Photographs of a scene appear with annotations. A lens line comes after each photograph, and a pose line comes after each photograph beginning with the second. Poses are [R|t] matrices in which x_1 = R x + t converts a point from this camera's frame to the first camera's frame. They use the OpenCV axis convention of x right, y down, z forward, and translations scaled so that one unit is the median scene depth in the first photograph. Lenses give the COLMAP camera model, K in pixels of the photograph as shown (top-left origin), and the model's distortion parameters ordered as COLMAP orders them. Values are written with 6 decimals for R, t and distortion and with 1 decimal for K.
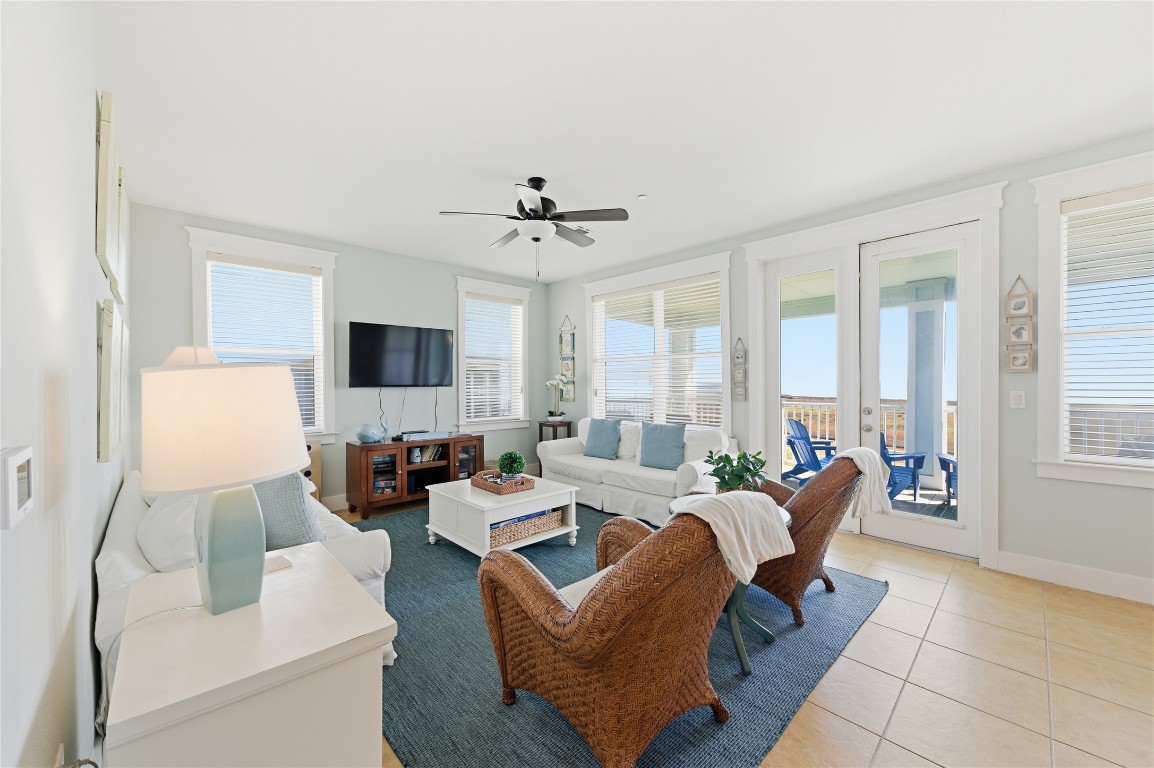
lens RADIAL K [[448.3, 0, 573.9], [0, 448.3, 386.4], [0, 0, 1]] dist [-0.003363, 0.001492]
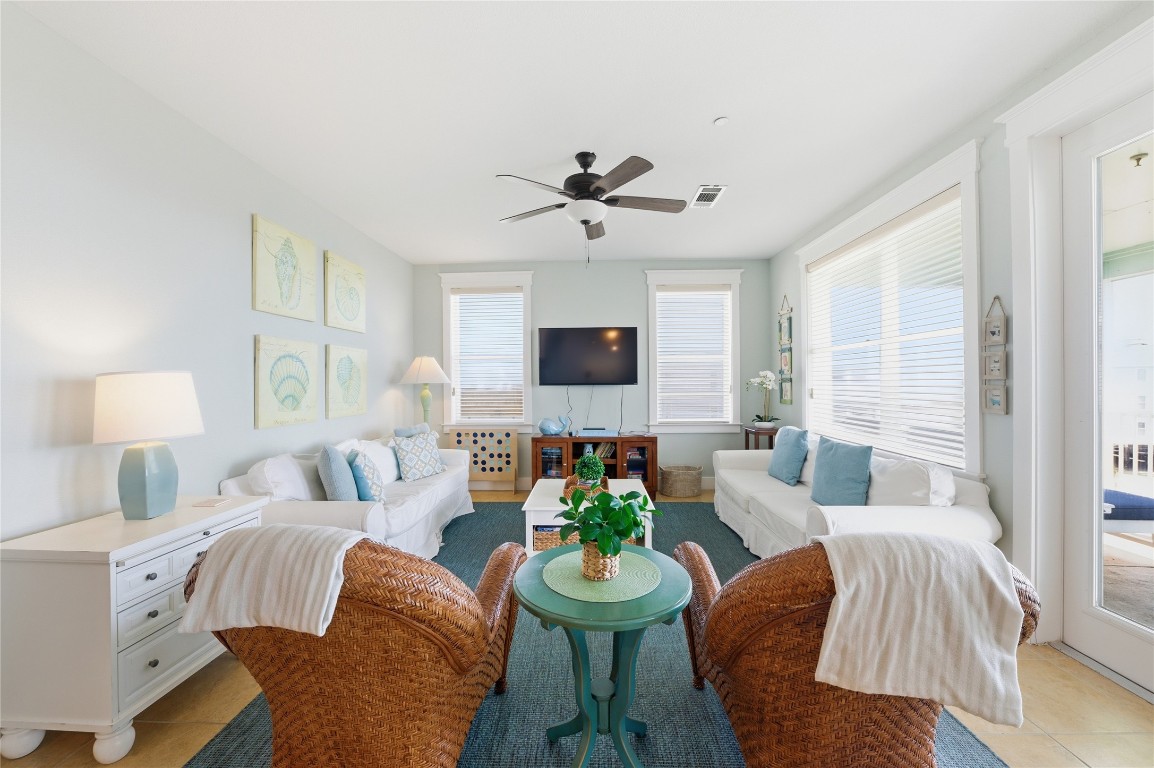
lens RADIAL K [[448.3, 0, 572.9], [0, 448.3, 388.4], [0, 0, 1]] dist [-0.003363, 0.001492]
pose [[0.700134, 0.007870, -0.713968, 0.359576], [0.000050, 0.999939, 0.011071, -0.003453], [0.714011, -0.007787, 0.700091, 0.232712]]
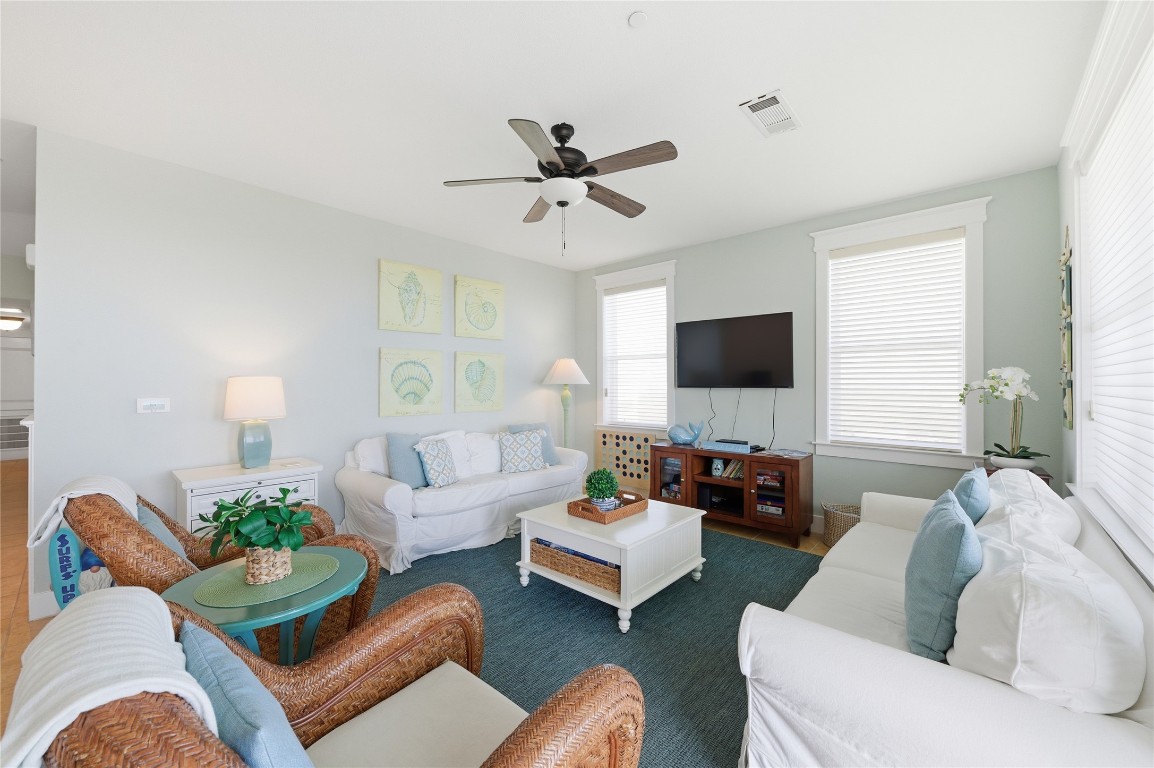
lens RADIAL K [[448.3, 0, 568.9], [0, 448.3, 385.0], [0, 0, 1]] dist [-0.003363, 0.001492]
pose [[0.073387, 0.005978, -0.997286, 0.469521], [-0.007691, 0.999956, 0.005428, -0.007548], [0.997274, 0.007272, 0.073429, 0.630291]]
